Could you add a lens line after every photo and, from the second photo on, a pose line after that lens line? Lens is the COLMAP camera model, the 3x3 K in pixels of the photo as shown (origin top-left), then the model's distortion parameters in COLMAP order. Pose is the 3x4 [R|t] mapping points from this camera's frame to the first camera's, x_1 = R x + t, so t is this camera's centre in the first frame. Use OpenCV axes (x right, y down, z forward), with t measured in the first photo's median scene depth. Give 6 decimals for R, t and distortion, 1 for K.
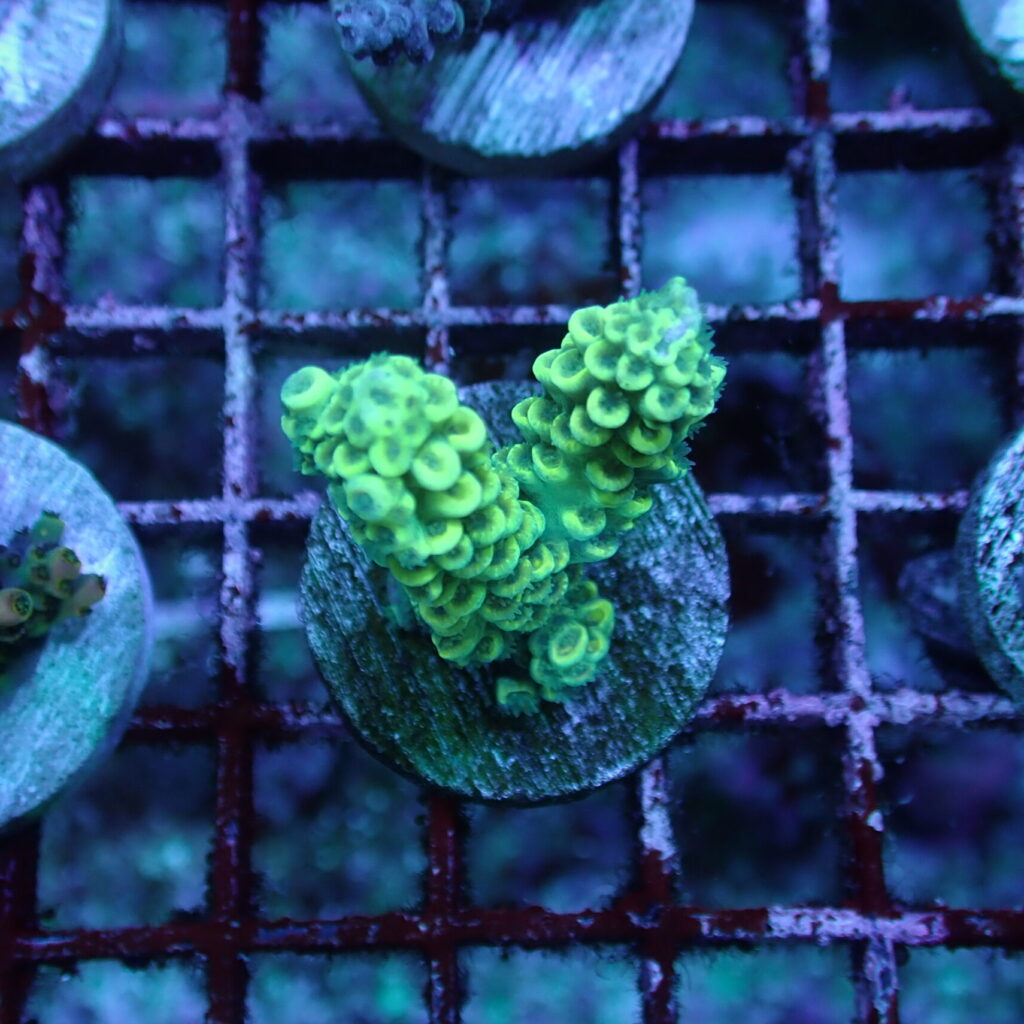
lens RADIAL K [[1794.9, 0, 508.8], [0, 1794.9, 513.4], [0, 0, 1]] dist [0.310794, 0.000000]
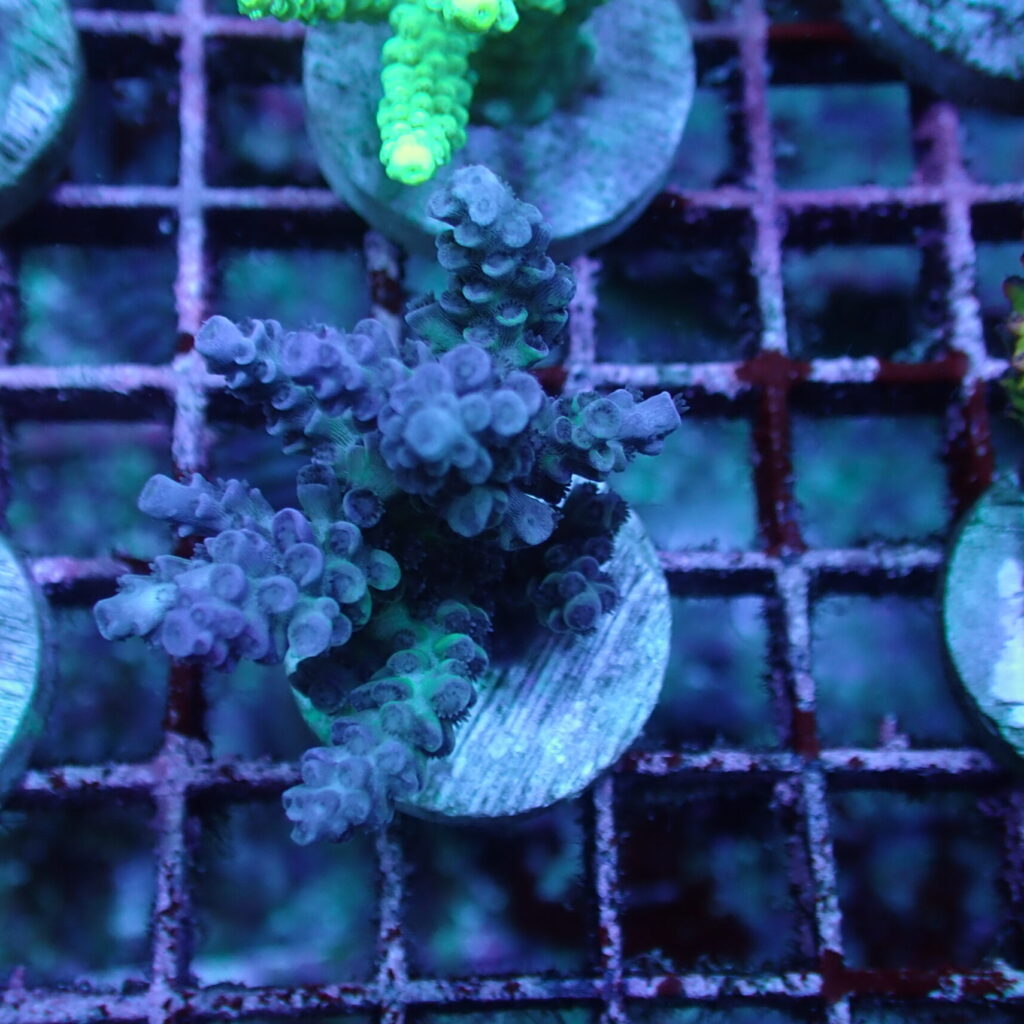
lens RADIAL K [[1794.9, 0, 508.9], [0, 1794.9, 511.0], [0, 0, 1]] dist [0.310794, 0.000000]
pose [[0.999623, -0.003137, 0.027266, -0.006778], [0.005376, 0.996583, -0.082419, -0.271315], [-0.026914, 0.082535, 0.996225, 0.080616]]
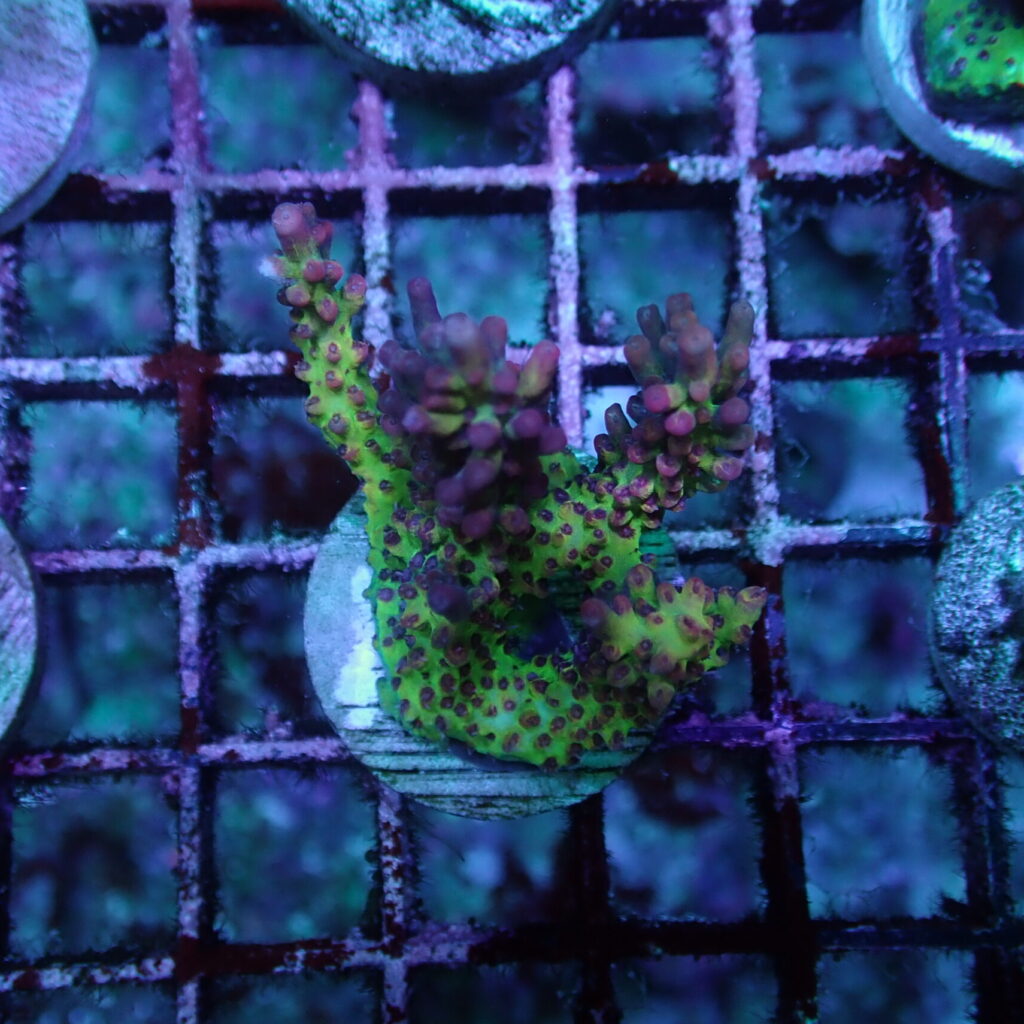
lens RADIAL K [[1794.9, 0, 507.4], [0, 1794.9, 512.4], [0, 0, 1]] dist [0.310794, 0.000000]
pose [[0.999559, -0.021955, 0.019994, 0.333752], [0.020498, 0.997311, 0.070359, -0.418574], [-0.021485, -0.069918, 0.997321, 0.041268]]
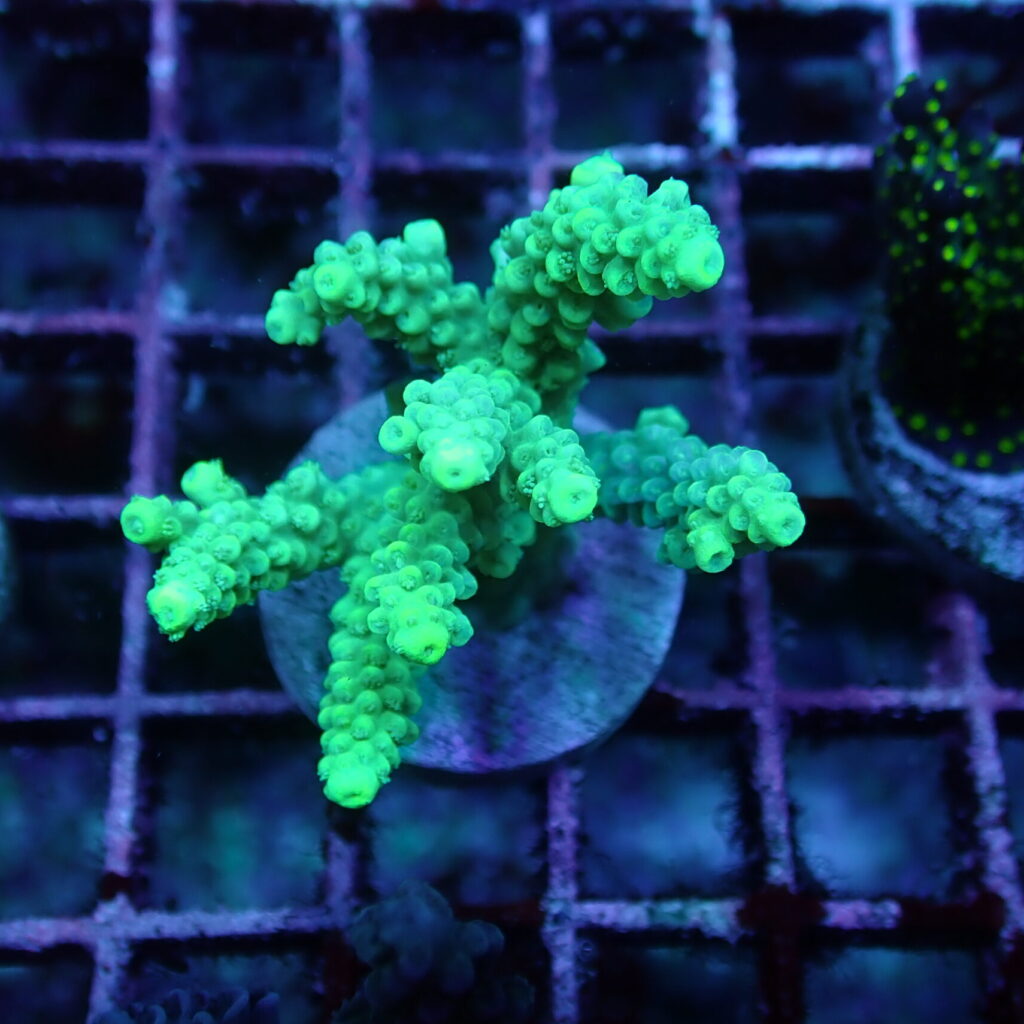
lens RADIAL K [[1794.9, 0, 510.0], [0, 1794.9, 513.7], [0, 0, 1]] dist [0.310794, 0.000000]
pose [[0.999943, 0.000097, 0.010692, 0.027049], [0.001441, 0.989618, -0.143719, -0.498993], [-0.010595, 0.143726, 0.989561, 0.162680]]
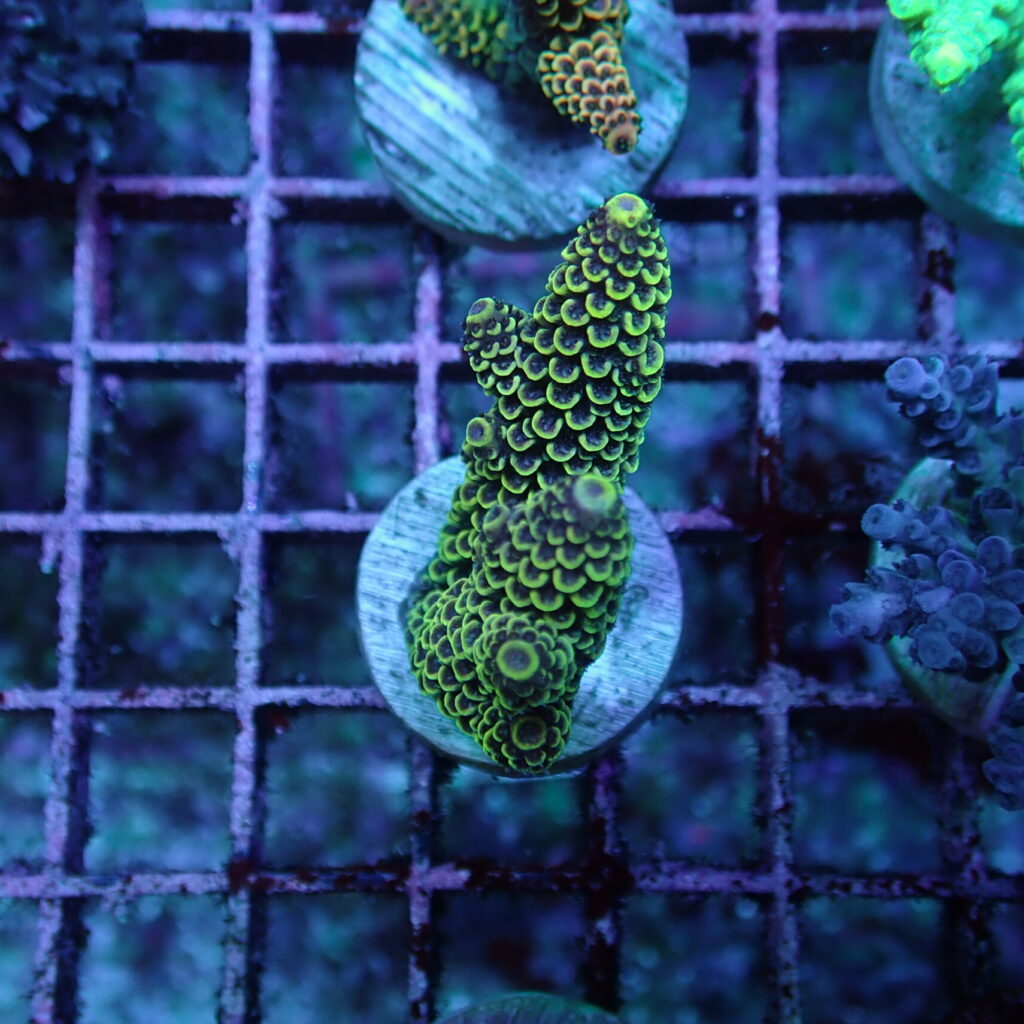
lens RADIAL K [[1794.9, 0, 513.6], [0, 1794.9, 513.5], [0, 0, 1]] dist [0.310794, 0.000000]
pose [[0.998998, 0.013819, -0.042560, -0.269908], [-0.011222, 0.998094, 0.060677, -0.394364], [0.043318, -0.060139, 0.997250, -0.088788]]
